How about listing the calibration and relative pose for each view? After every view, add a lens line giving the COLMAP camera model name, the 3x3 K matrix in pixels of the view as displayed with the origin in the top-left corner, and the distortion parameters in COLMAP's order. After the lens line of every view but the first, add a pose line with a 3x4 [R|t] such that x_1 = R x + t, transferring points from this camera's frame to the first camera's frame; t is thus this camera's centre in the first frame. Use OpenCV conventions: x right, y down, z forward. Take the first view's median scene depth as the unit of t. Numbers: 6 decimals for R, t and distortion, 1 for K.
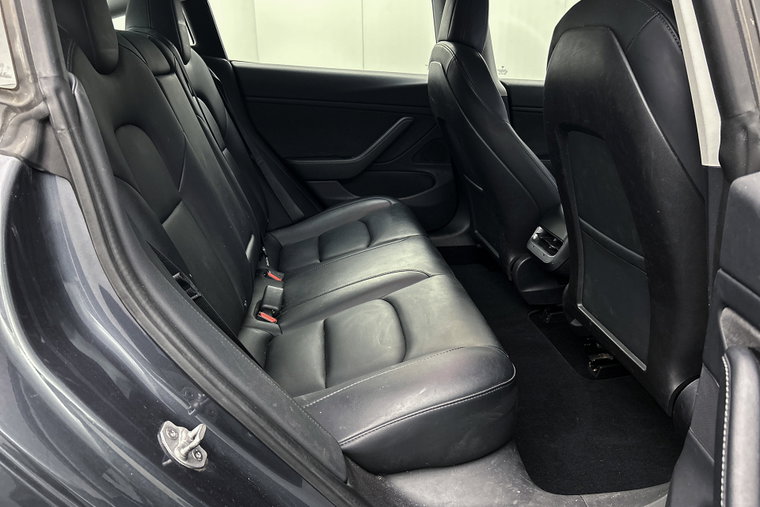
lens RADIAL K [[542.1, 0, 381.1], [0, 542.1, 254.5], [0, 0, 1]] dist [0.052298, -0.049905]
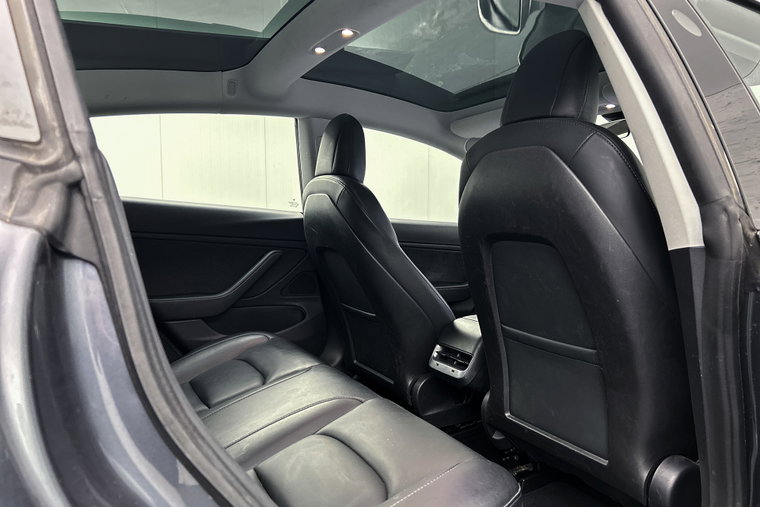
lens RADIAL K [[542.1, 0, 378.9], [0, 542.1, 257.4], [0, 0, 1]] dist [0.052298, -0.049905]
pose [[0.938543, -0.022402, 0.344436, -0.213814], [0.111785, 0.963837, -0.241913, 0.033593], [-0.326561, 0.265549, 0.907106, 0.096401]]
